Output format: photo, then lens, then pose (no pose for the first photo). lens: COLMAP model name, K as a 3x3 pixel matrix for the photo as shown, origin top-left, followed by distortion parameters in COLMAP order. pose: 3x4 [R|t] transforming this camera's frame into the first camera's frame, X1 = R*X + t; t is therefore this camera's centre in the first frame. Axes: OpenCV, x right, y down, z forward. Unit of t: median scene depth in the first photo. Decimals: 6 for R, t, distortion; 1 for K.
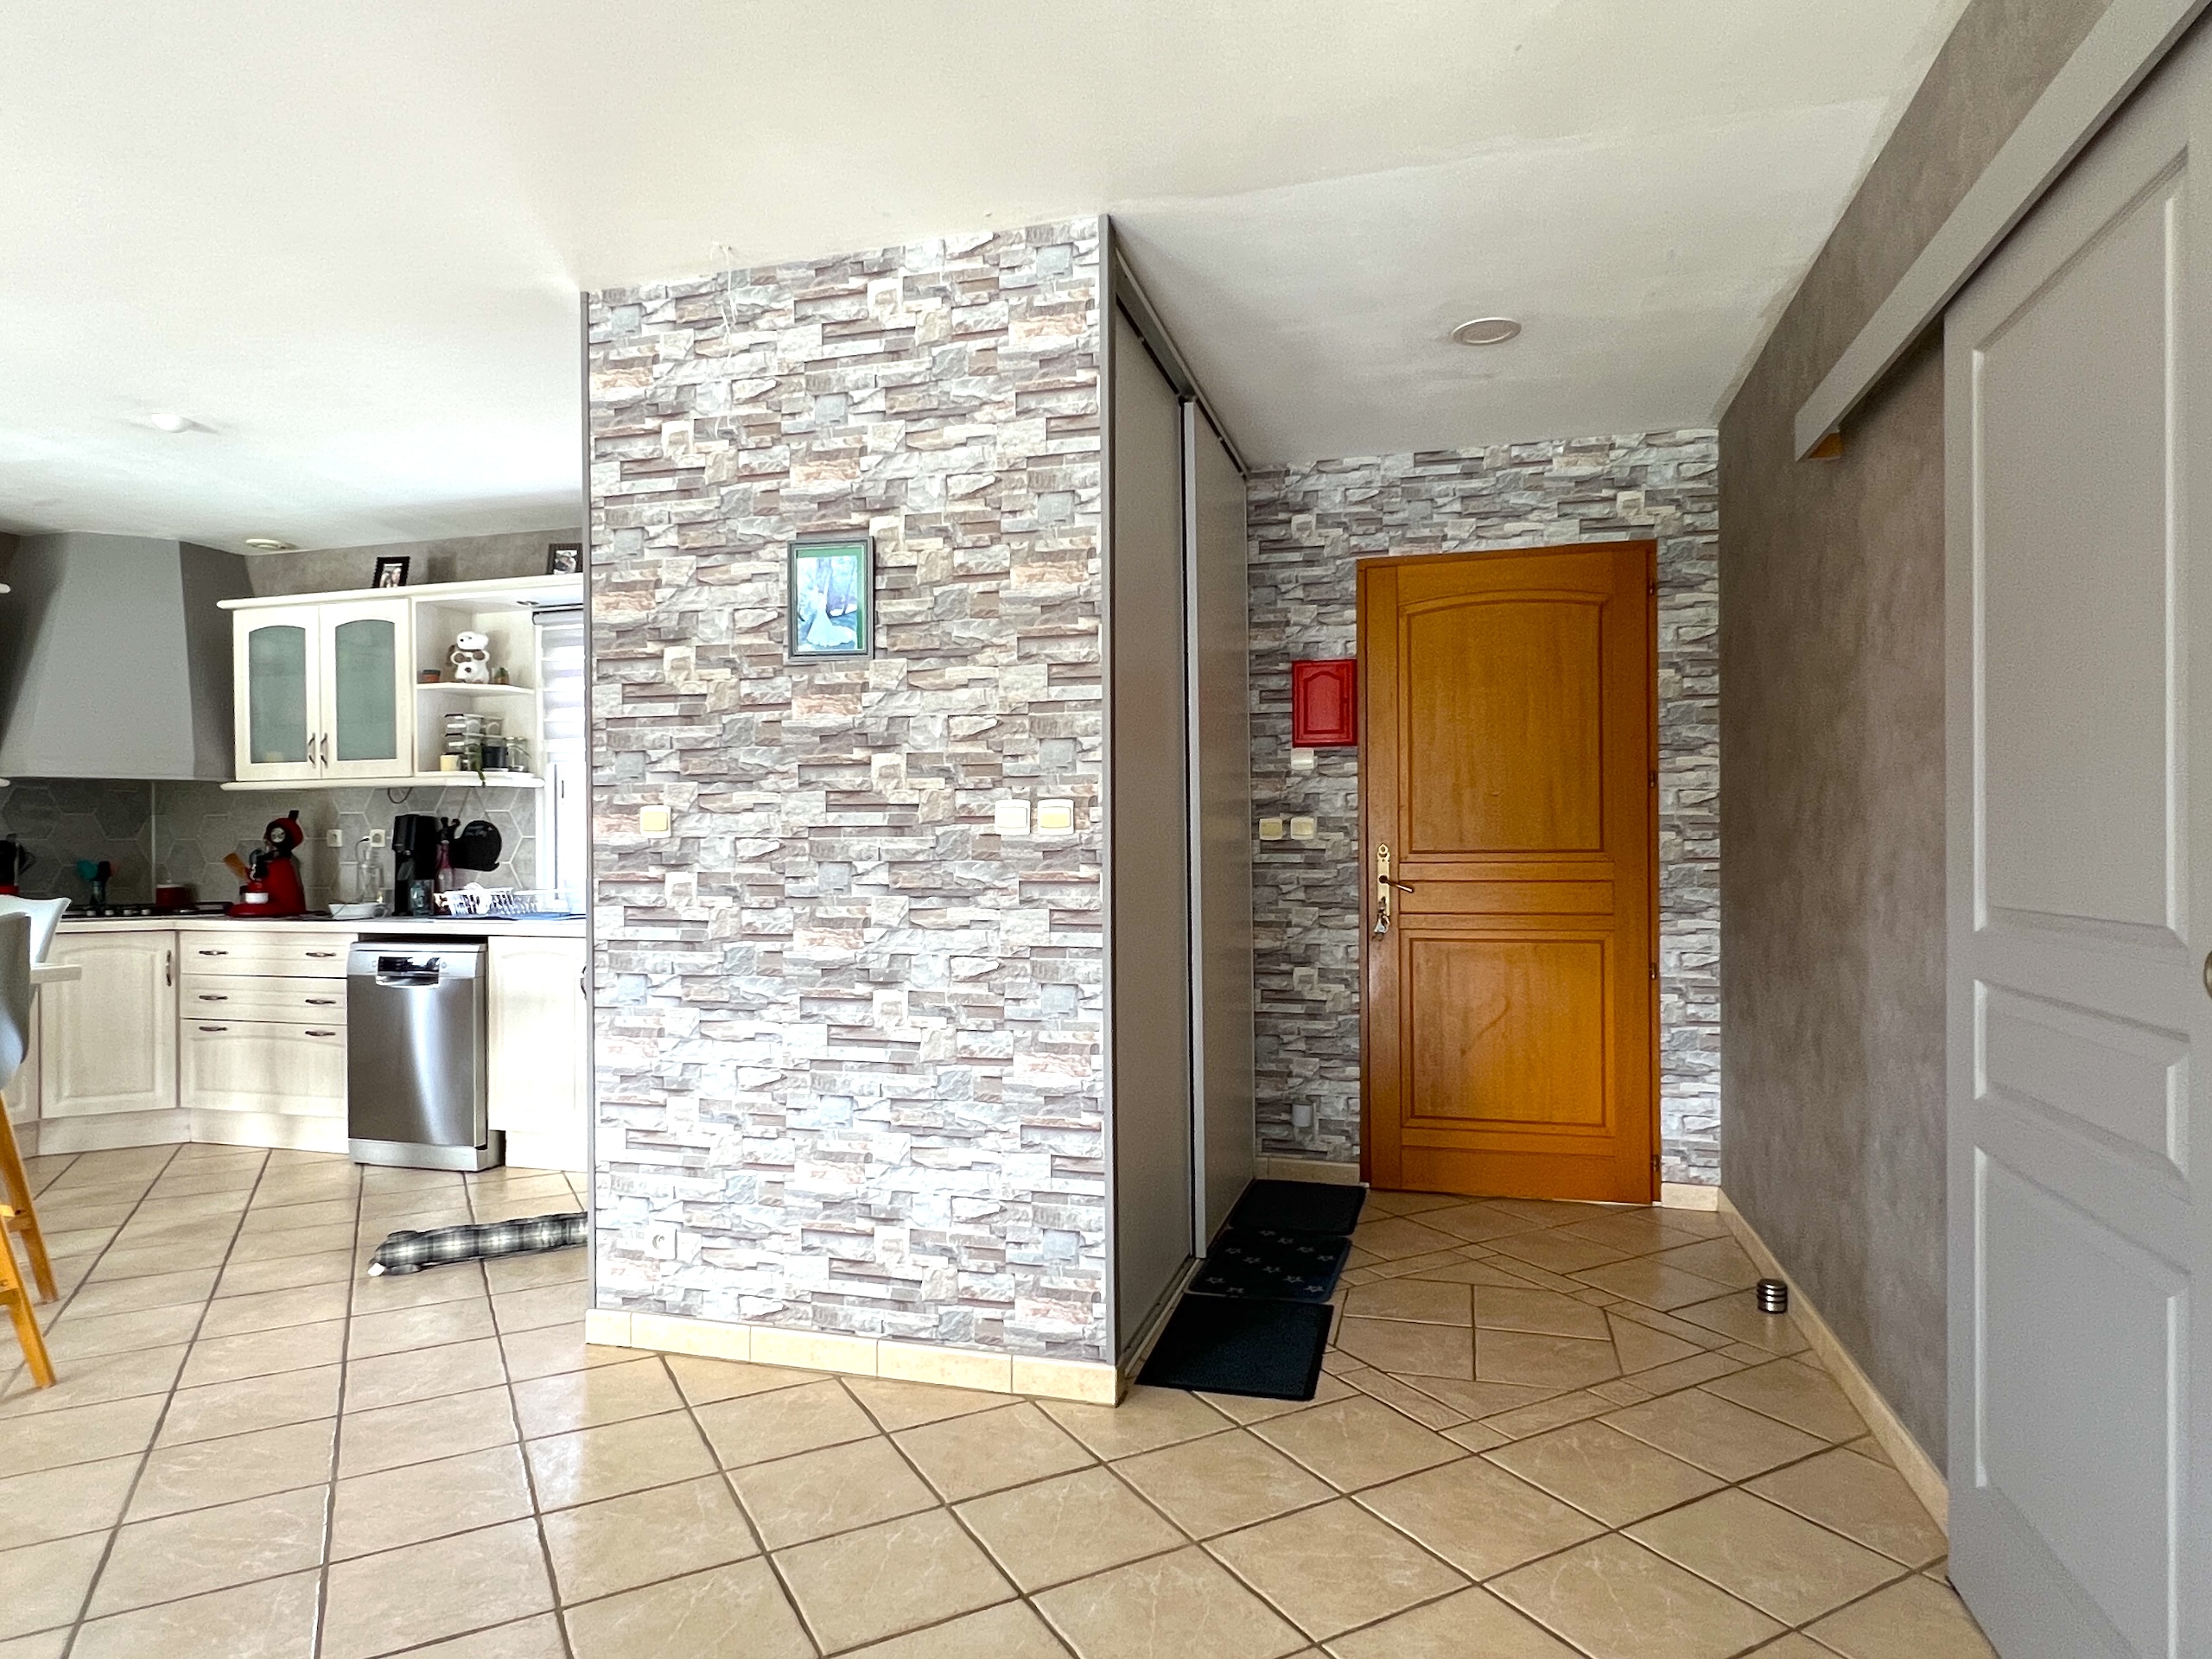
lens RADIAL K [[1279.7, 0, 1103.6], [0, 1279.7, 848.4], [0, 0, 1]] dist [-0.003651, -0.000965]
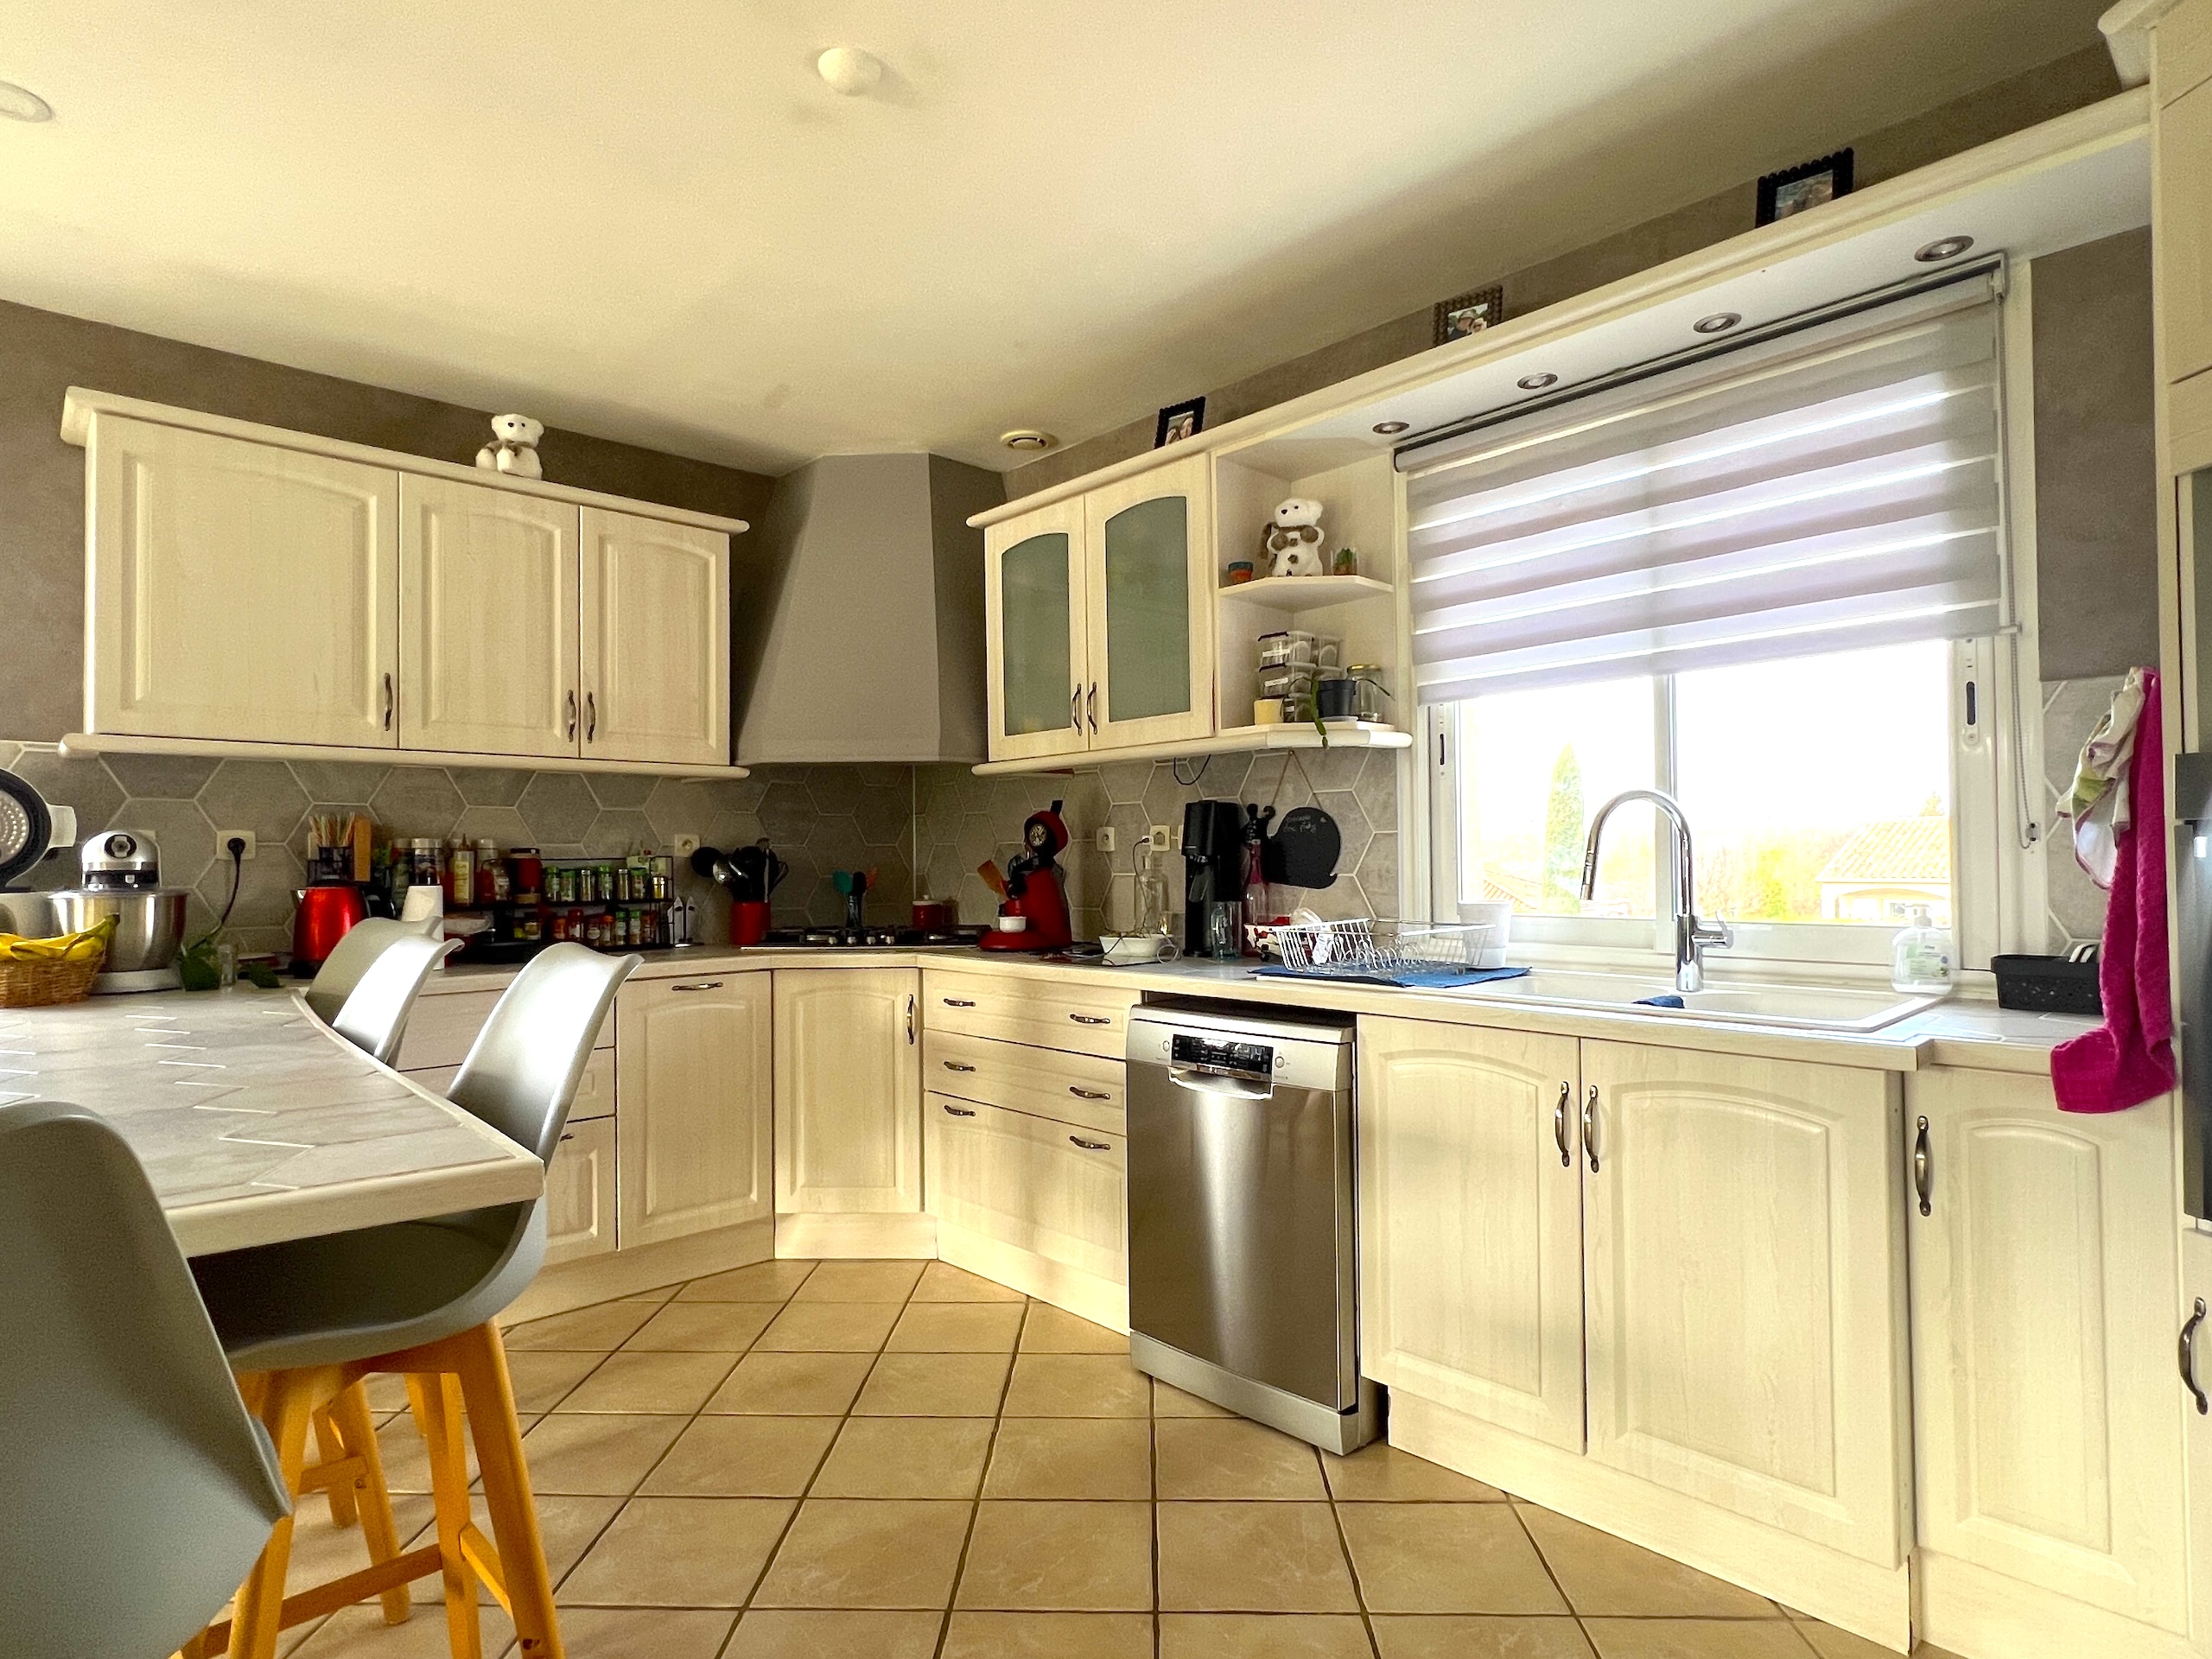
lens RADIAL K [[1191.2, 0, 1101.7], [0, 1191.2, 835.9], [0, 0, 1]] dist [-0.005032, -0.000364]
pose [[0.856810, -0.014443, -0.515430, -0.282850], [0.006219, 0.999824, -0.017679, 0.001880], [0.515595, 0.011942, 0.856749, 0.464781]]
